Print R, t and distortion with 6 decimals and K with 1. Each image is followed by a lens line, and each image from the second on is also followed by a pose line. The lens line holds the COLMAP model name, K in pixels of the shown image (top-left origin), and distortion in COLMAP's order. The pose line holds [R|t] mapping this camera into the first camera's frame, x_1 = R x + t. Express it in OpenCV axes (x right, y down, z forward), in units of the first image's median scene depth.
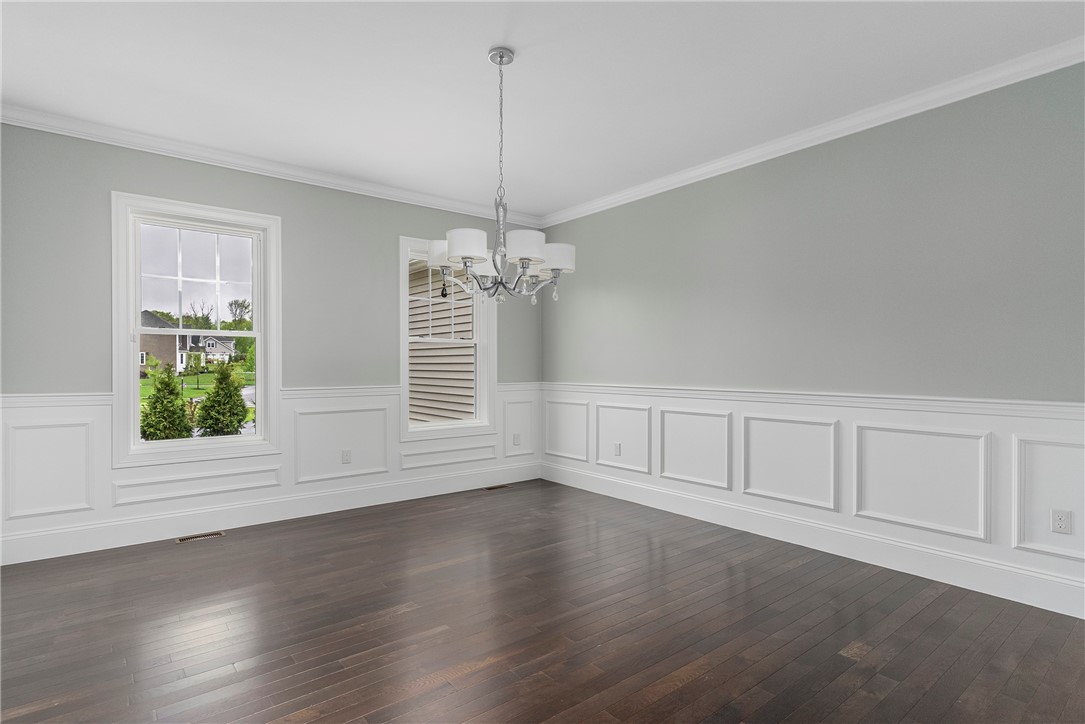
lens RADIAL K [[542.6, 0, 533.7], [0, 542.6, 363.7], [0, 0, 1]] dist [0.000923, 0.001200]
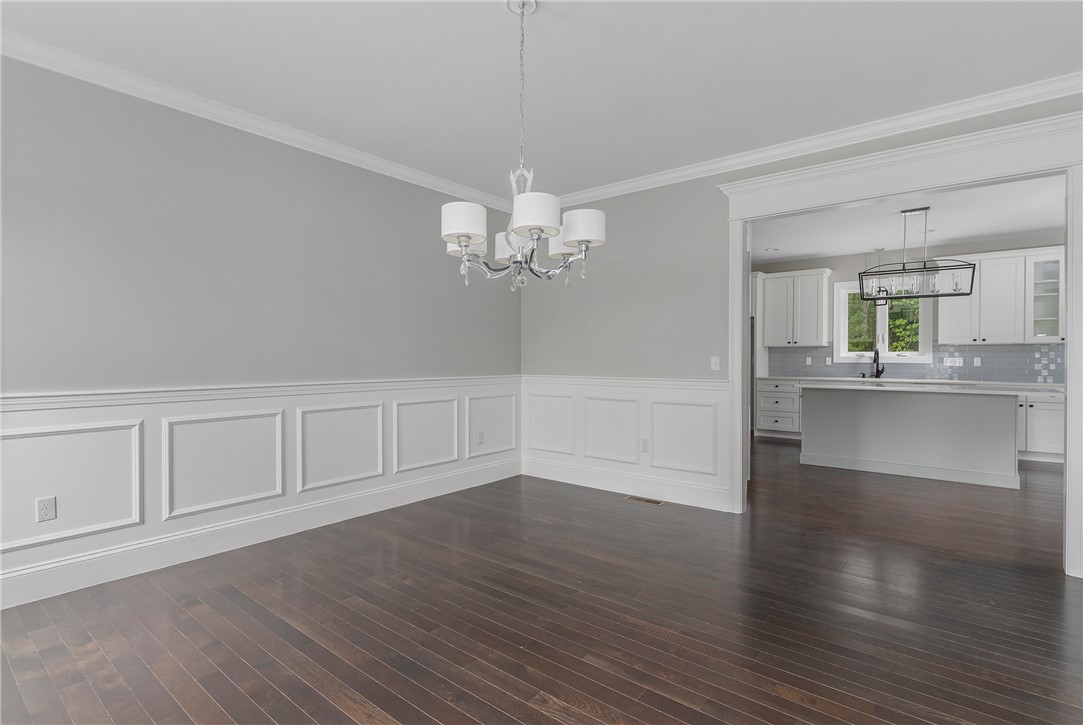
lens RADIAL K [[579.6, 0, 532.7], [0, 579.6, 360.2], [0, 0, 1]] dist [0.003798, -0.000085]
pose [[-0.229580, -0.010979, 0.973228, -0.558485], [-0.000594, 0.999938, 0.011140, -0.002767], [-0.973290, 0.001979, -0.229572, 0.677539]]
